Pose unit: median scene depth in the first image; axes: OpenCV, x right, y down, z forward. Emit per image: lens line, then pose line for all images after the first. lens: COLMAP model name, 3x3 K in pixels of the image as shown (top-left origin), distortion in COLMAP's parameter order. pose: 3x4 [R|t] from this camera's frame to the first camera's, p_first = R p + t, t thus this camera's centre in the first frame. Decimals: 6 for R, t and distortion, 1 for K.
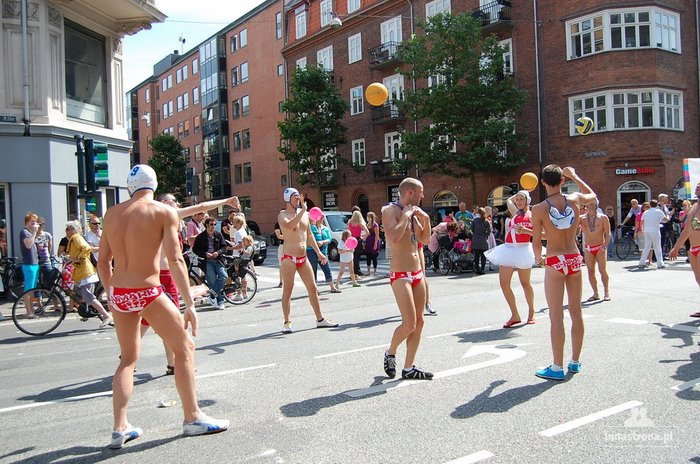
lens RADIAL K [[631.3, 0, 353.7], [0, 631.3, 231.1], [0, 0, 1]] dist [-0.064592, 0.015089]
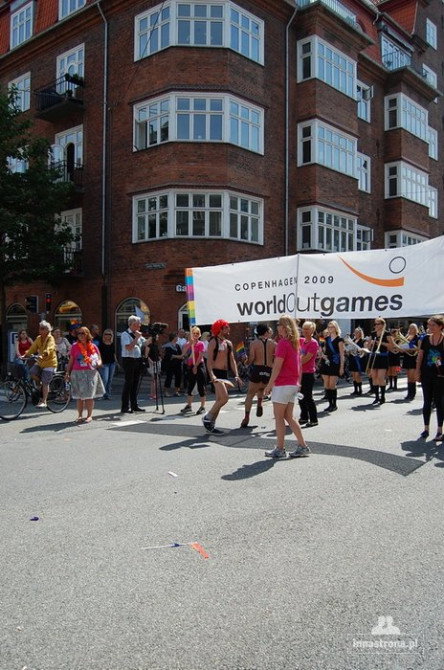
lens RADIAL K [[604.2, 0, 221.7], [0, 604.2, 334.1], [0, 0, 1]] dist [-0.064592, 0.015089]
pose [[0.966791, 0.036249, 0.252985, 0.282345], [-0.030623, 0.999189, -0.026141, -0.016412], [-0.253727, 0.017526, 0.967117, 0.221631]]
